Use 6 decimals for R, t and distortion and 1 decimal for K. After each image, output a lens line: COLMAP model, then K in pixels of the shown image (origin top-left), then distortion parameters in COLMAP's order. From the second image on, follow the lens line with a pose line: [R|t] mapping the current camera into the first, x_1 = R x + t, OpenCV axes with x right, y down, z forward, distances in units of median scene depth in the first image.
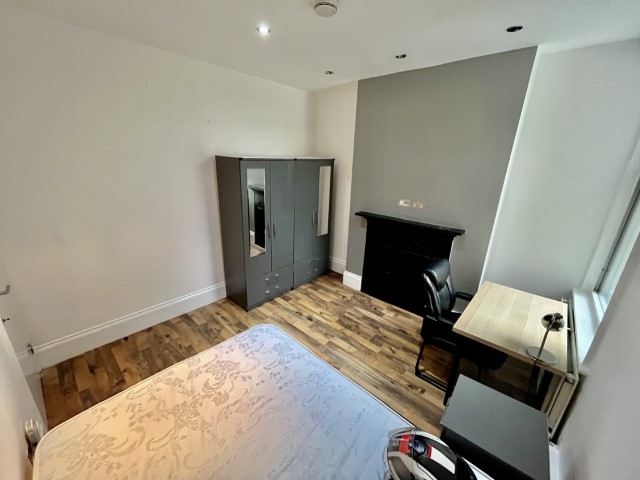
lens RADIAL K [[258.2, 0, 320.6], [0, 258.2, 240.0], [0, 0, 1]] dist [-0.000325, -0.000759]
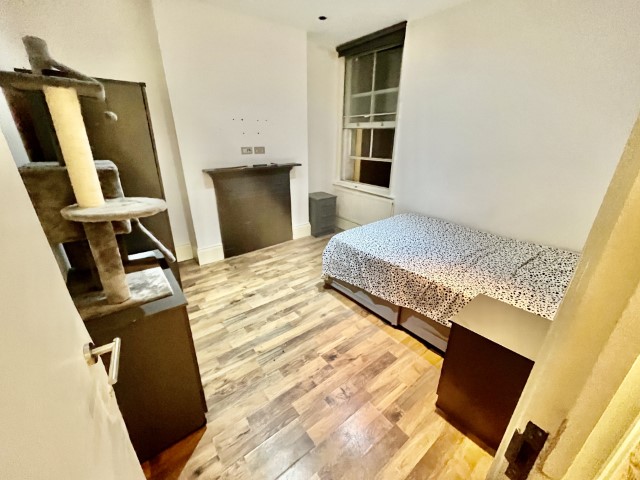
lens RADIAL K [[258.2, 0, 319.3], [0, 258.2, 238.7], [0, 0, 1]] dist [-0.000325, -0.000759]
pose [[0.179656, -0.397835, 0.899695, -0.709006], [0.308066, 0.891325, 0.332618, -0.081657], [-0.934248, 0.217409, 0.282692, 0.500922]]
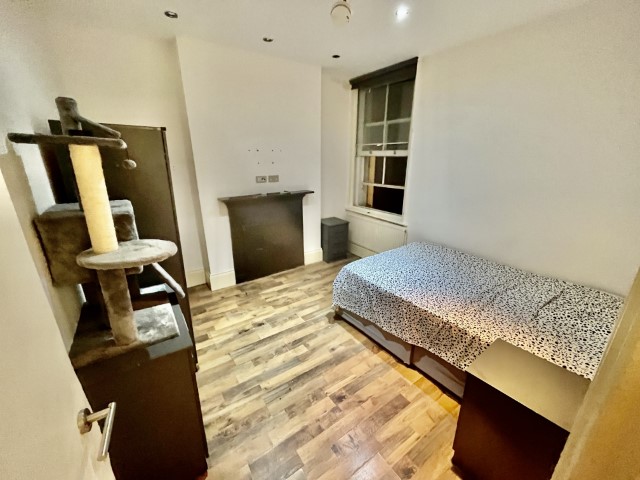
lens RADIAL K [[258.2, 0, 319.6], [0, 258.2, 239.0], [0, 0, 1]] dist [-0.000325, -0.000759]
pose [[0.232803, -0.330936, 0.914486, -0.690000], [0.310454, 0.916412, 0.252600, -0.110883], [-0.921640, 0.225100, 0.316084, 0.484332]]
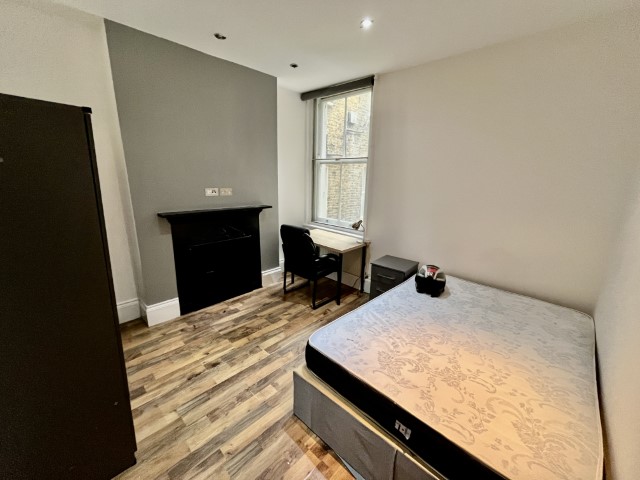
lens RADIAL K [[258.2, 0, 318.1], [0, 258.2, 239.0], [0, 0, 1]] dist [-0.000325, -0.000759]
pose [[0.039141, -0.270148, 0.962023, -0.619267], [0.290532, 0.924244, 0.247719, -0.104706], [-0.956064, 0.269803, 0.114662, 0.558764]]
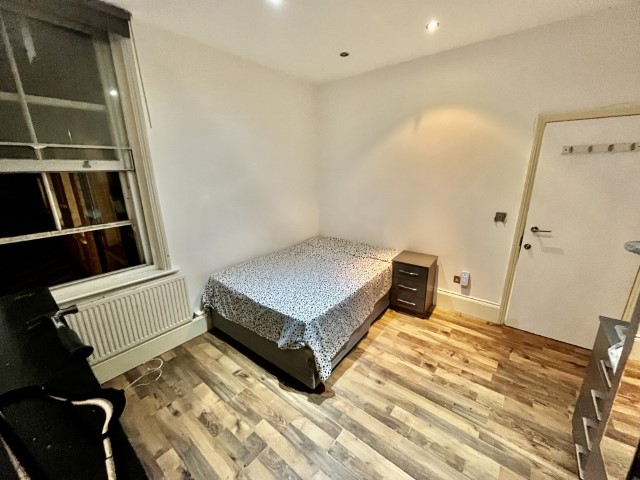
lens RADIAL K [[258.2, 0, 317.6], [0, 258.2, 239.9], [0, 0, 1]] dist [-0.000325, -0.000759]
pose [[-0.998630, -0.007215, -0.051821, 0.097763], [-0.034713, 0.832418, 0.553059, -0.283336], [0.039146, 0.554101, -0.831529, 1.104726]]
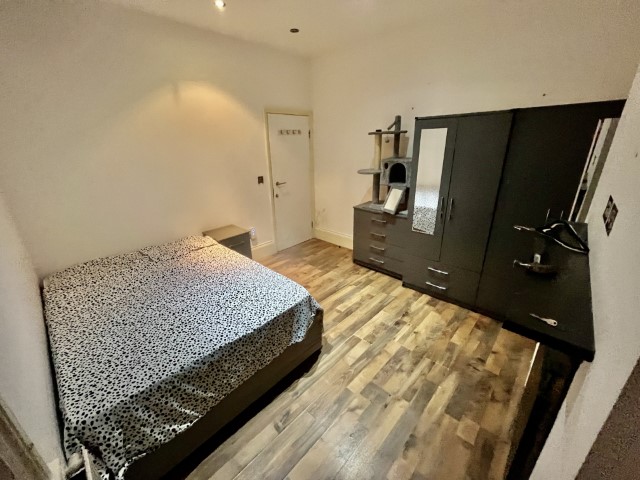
lens RADIAL K [[258.2, 0, 317.4], [0, 258.2, 242.2], [0, 0, 1]] dist [-0.000325, -0.000759]
pose [[-0.038109, 0.328557, -0.943715, 0.637600], [-0.290752, 0.899895, 0.325042, -0.102847], [0.956039, 0.286774, 0.061235, 0.648018]]
